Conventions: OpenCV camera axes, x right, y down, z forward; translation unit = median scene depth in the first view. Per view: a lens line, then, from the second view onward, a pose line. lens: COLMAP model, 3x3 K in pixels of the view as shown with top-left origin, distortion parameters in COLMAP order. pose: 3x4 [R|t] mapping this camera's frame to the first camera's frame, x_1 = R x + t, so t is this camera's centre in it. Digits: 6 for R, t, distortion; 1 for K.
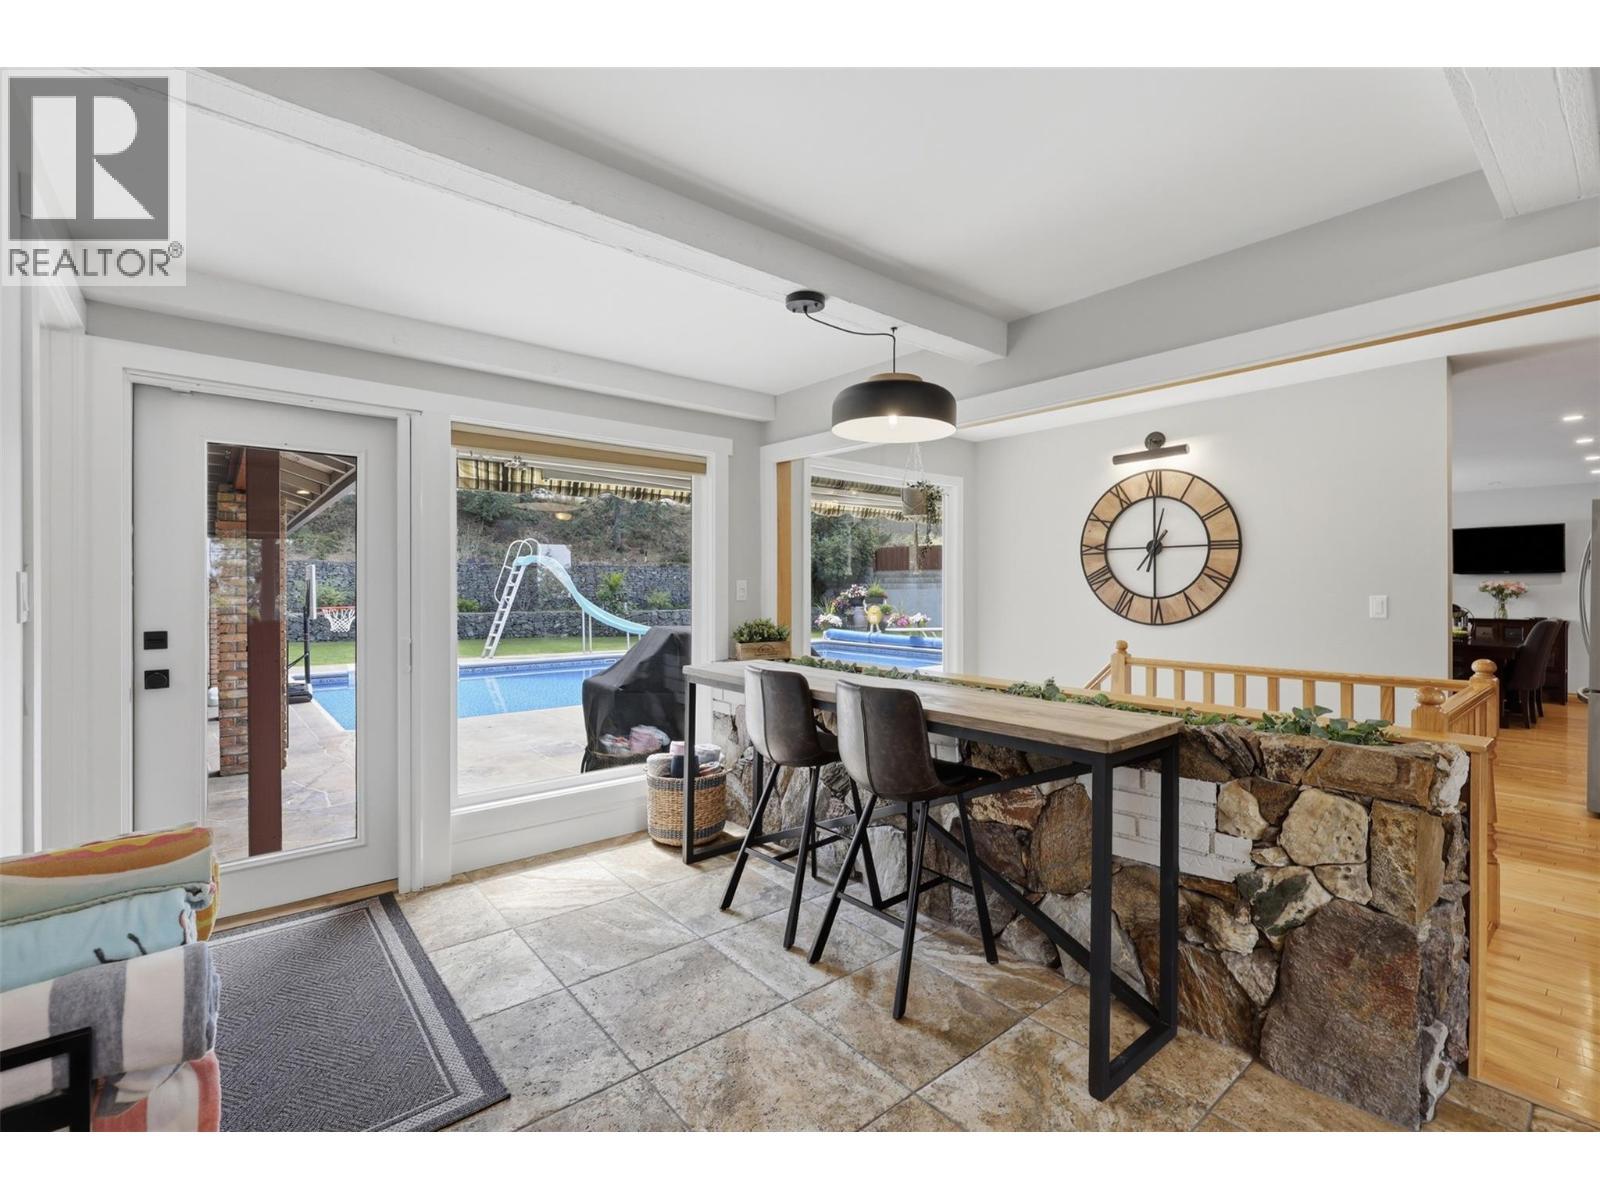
lens RADIAL K [[719.3, 0, 800.2], [0, 719.3, 587.8], [0, 0, 1]] dist [-0.000100, -0.000122]
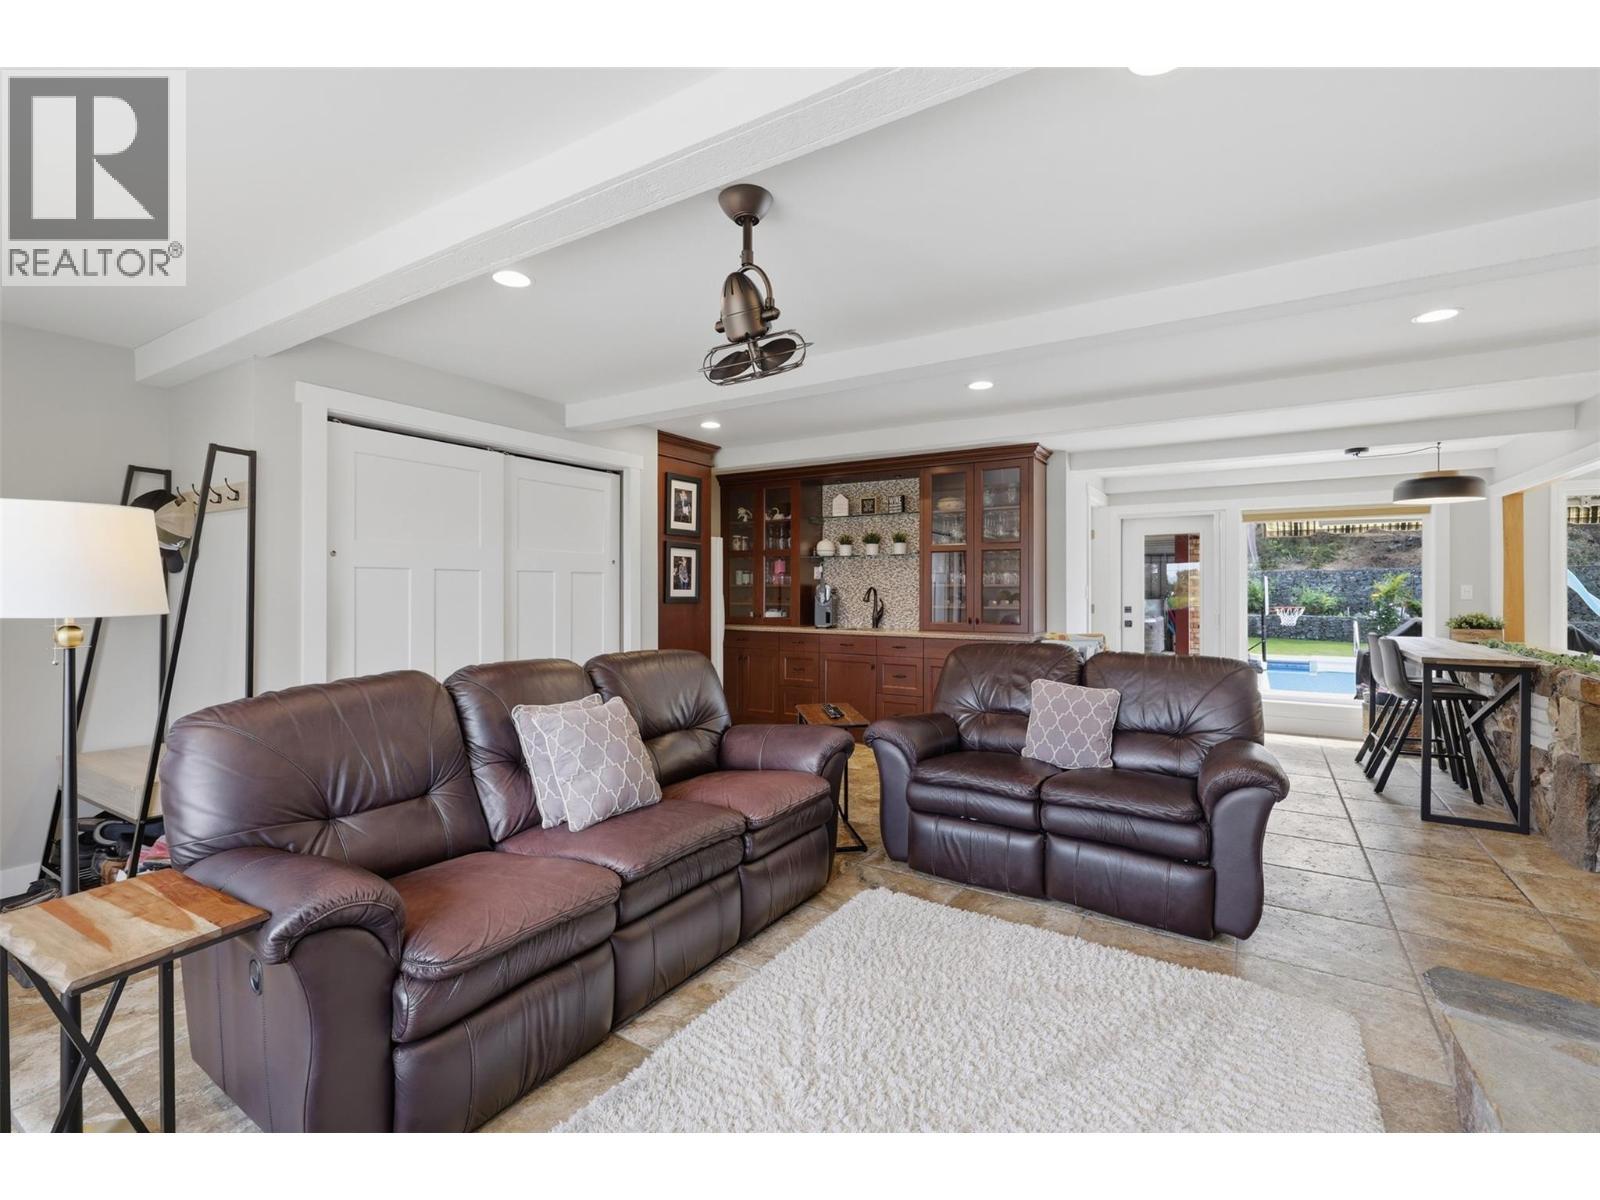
lens RADIAL K [[719.3, 0, 800.2], [0, 719.3, 587.8], [0, 0, 1]] dist [-0.000100, -0.000122]
pose [[0.311550, -0.006808, -0.950205, 0.983267], [-0.002572, 0.999965, -0.008008, 0.010903], [0.950226, 0.004939, 0.311522, -0.777113]]
